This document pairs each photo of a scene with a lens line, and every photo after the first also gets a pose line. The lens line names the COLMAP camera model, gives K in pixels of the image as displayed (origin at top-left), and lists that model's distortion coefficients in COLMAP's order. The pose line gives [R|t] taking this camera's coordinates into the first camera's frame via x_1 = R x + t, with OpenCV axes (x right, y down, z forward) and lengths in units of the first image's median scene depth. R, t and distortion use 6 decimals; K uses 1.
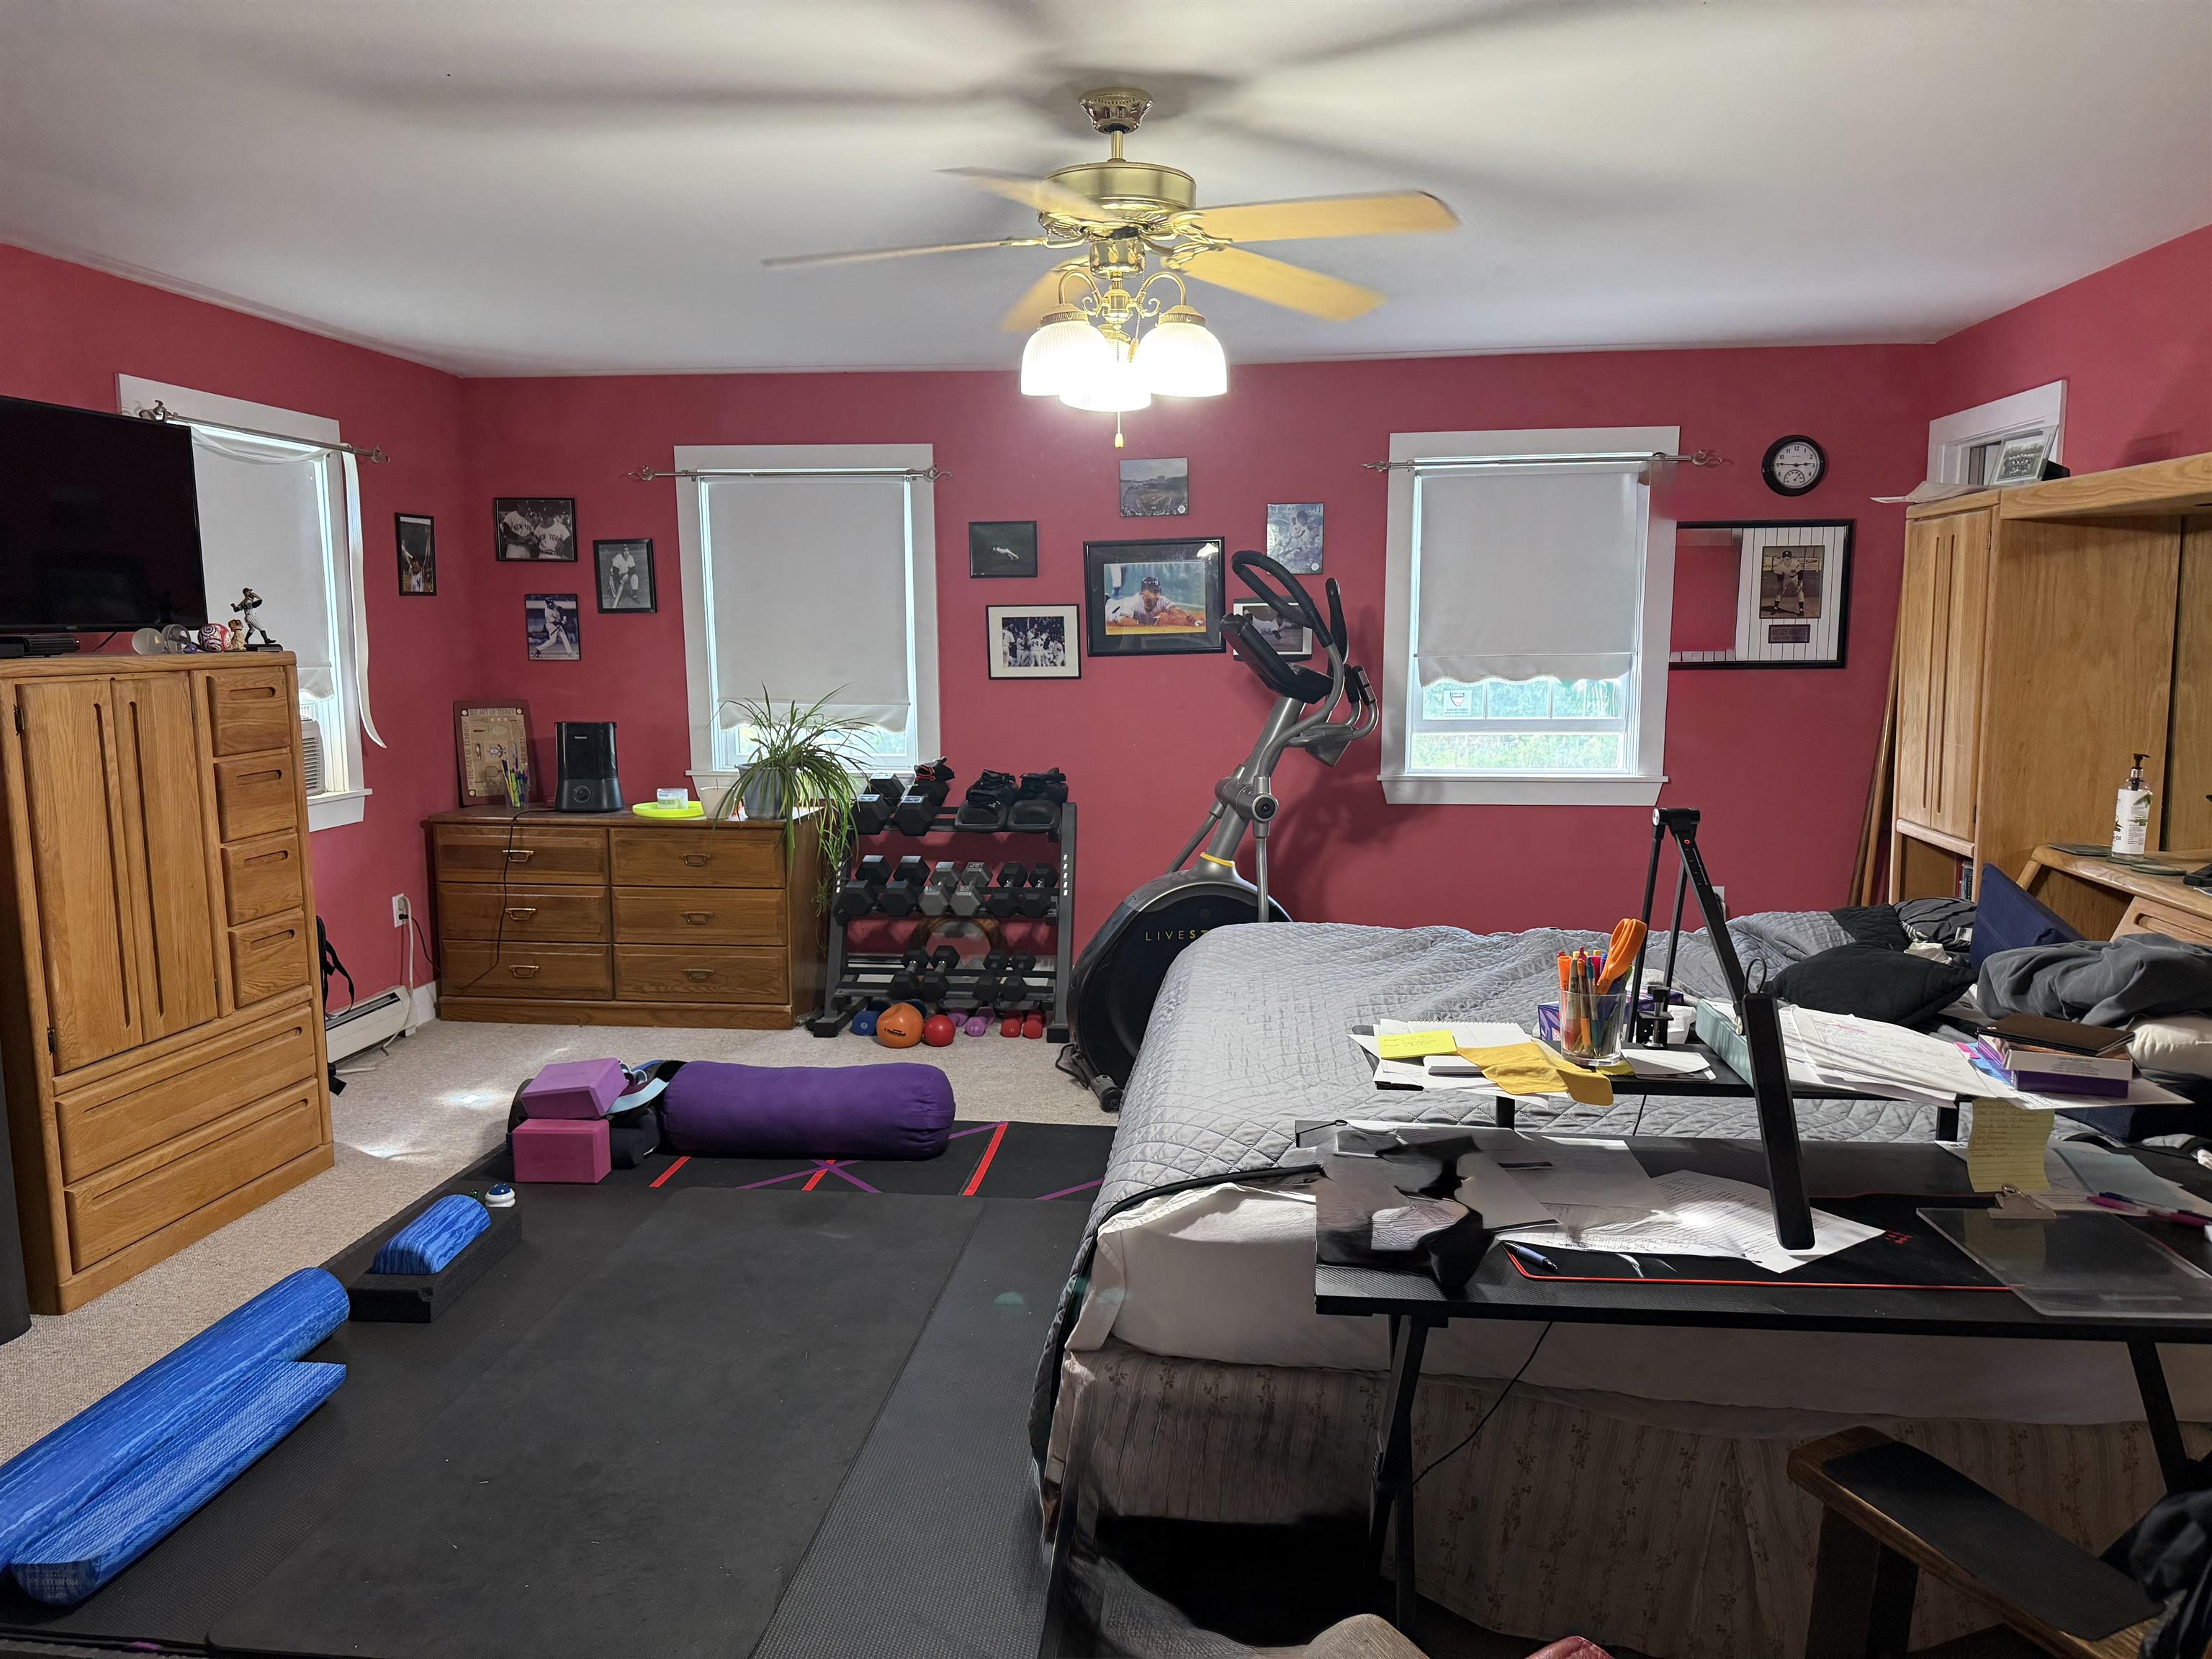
lens RADIAL K [[1534.9, 0, 1098.3], [0, 1534.9, 808.9], [0, 0, 1]] dist [0.070447, -0.076145]
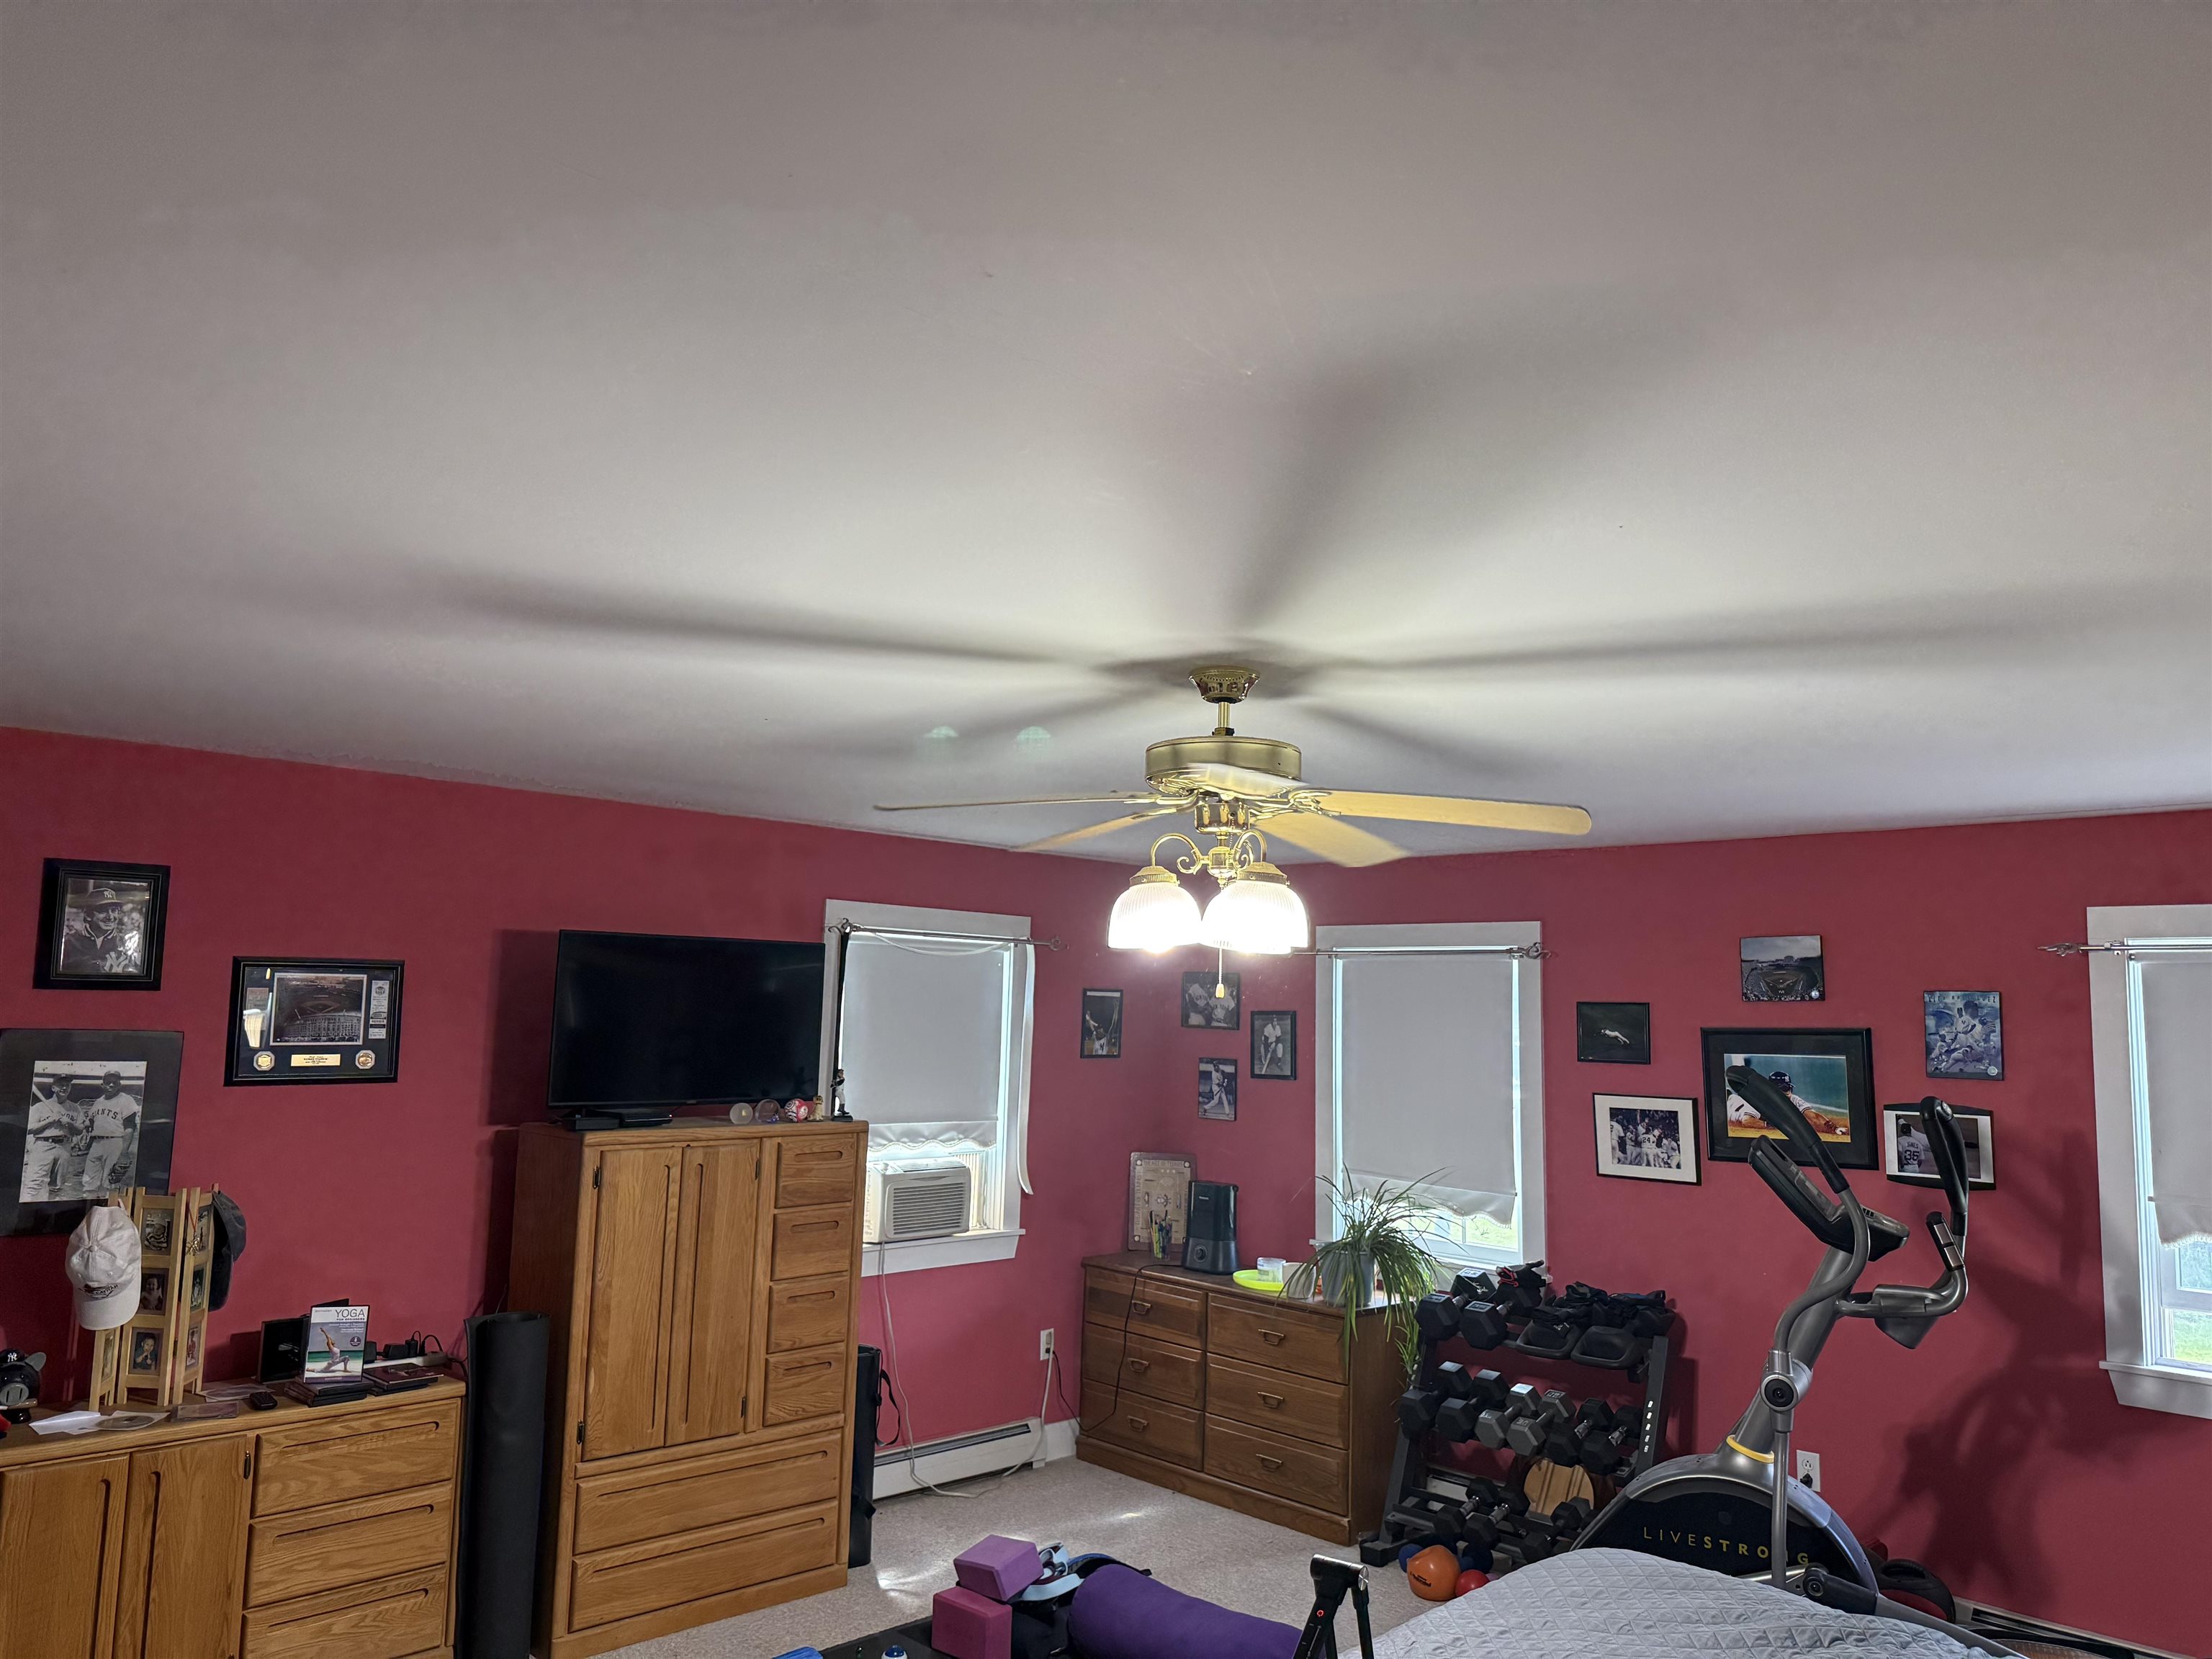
lens RADIAL K [[1534.9, 0, 1098.3], [0, 1534.9, 808.9], [0, 0, 1]] dist [0.070447, -0.076145]
pose [[0.788710, -0.057299, -0.612089, 0.277596], [-0.103859, 0.968916, -0.224531, -0.061165], [0.605928, 0.240661, 0.758243, 0.087551]]
